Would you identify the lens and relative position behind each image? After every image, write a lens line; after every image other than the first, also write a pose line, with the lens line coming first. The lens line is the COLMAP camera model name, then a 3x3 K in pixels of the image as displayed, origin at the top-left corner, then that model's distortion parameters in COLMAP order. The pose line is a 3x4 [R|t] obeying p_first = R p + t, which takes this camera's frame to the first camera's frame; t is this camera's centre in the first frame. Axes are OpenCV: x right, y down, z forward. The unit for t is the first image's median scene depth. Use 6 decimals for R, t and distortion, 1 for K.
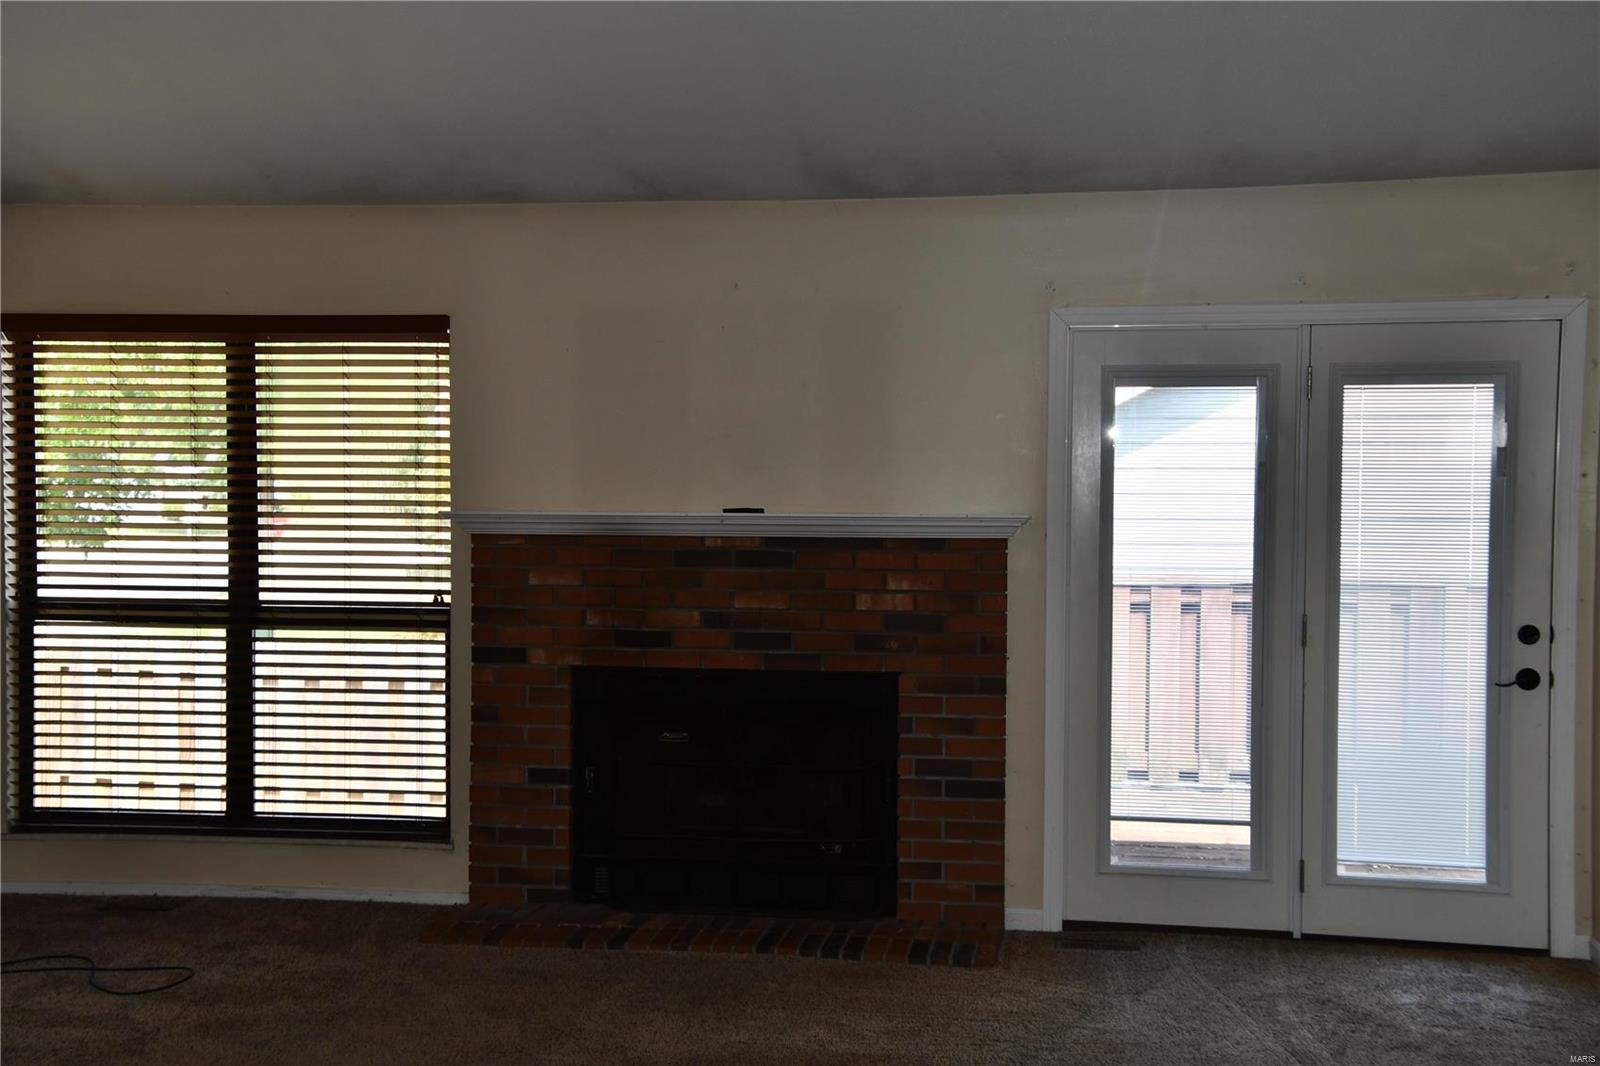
lens RADIAL K [[2064.0, 0, 800.0], [0, 2064.0, 533.0], [0, 0, 1]] dist [0.149821, 0.038741]
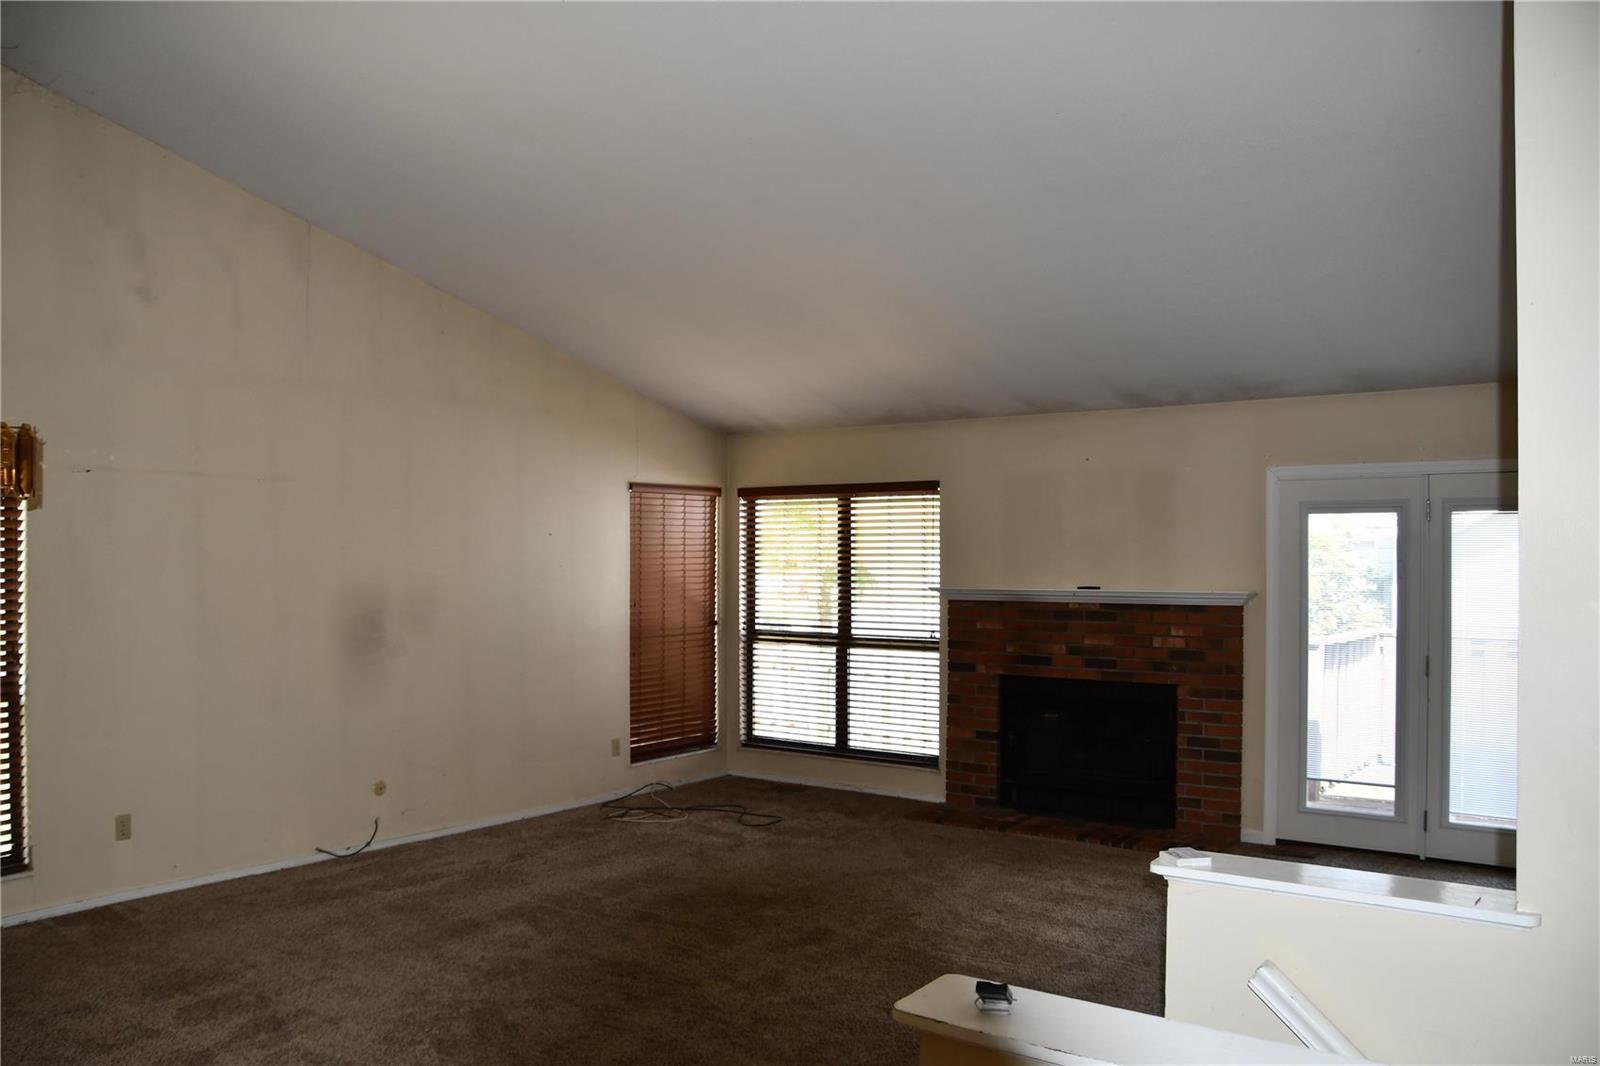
lens RADIAL K [[1230.3, 0, 800.0], [0, 1230.3, 533.0], [0, 0, 1]] dist [-0.054569, 0.004498]
pose [[0.905922, -0.010220, -0.423322, 0.190738], [-0.013902, 0.998452, -0.053857, 0.002009], [0.423217, 0.054675, 0.904377, -0.039525]]
